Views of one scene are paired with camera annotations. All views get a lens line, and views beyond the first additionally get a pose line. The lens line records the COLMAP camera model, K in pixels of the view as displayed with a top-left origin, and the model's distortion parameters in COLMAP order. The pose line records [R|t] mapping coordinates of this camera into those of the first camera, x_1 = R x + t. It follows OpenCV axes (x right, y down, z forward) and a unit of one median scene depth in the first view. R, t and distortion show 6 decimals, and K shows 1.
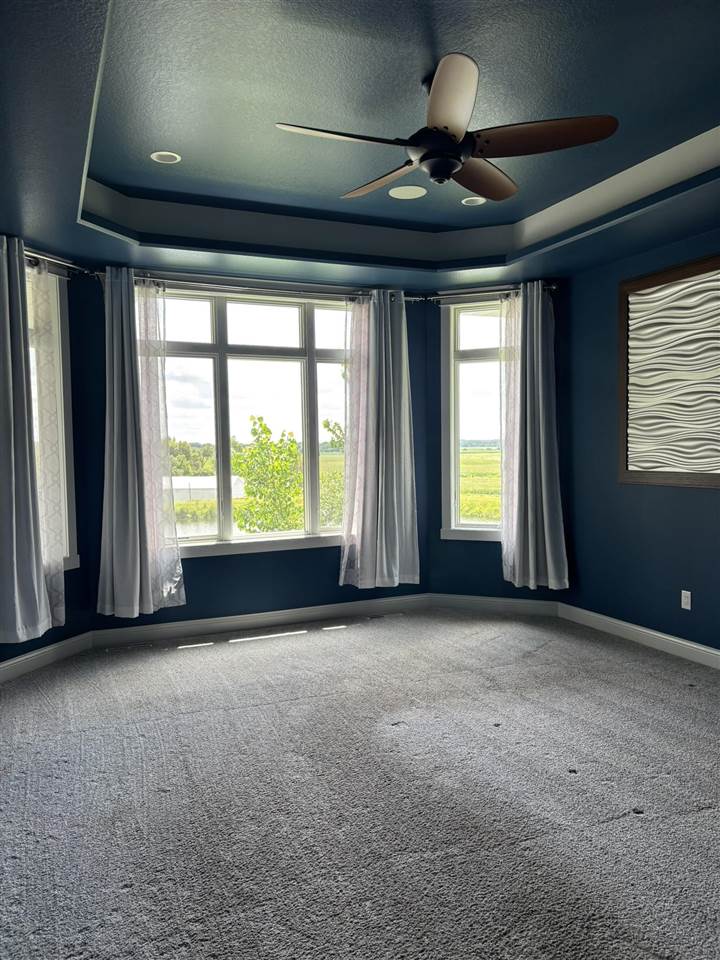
lens RADIAL K [[727.6, 0, 362.4], [0, 727.6, 487.1], [0, 0, 1]] dist [0.024126, -0.004201]
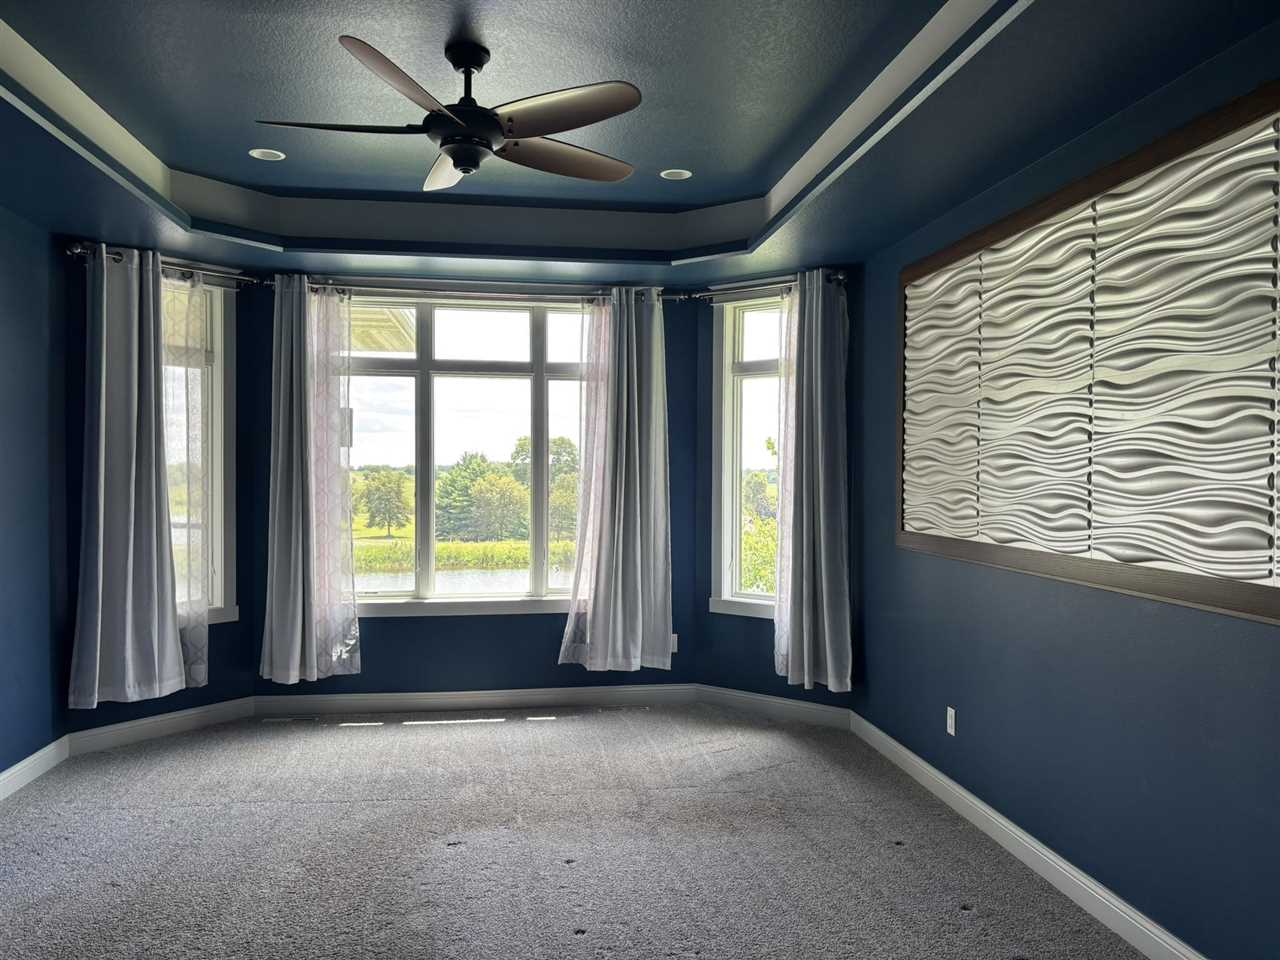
lens RADIAL K [[970.2, 0, 639.6], [0, 970.2, 481.7], [0, 0, 1]] dist [0.024126, -0.004201]
pose [[0.961244, 0.022297, -0.274794, 0.346470], [-0.035567, 0.998424, -0.043405, -0.018626], [0.273394, 0.051497, 0.960523, 0.015620]]
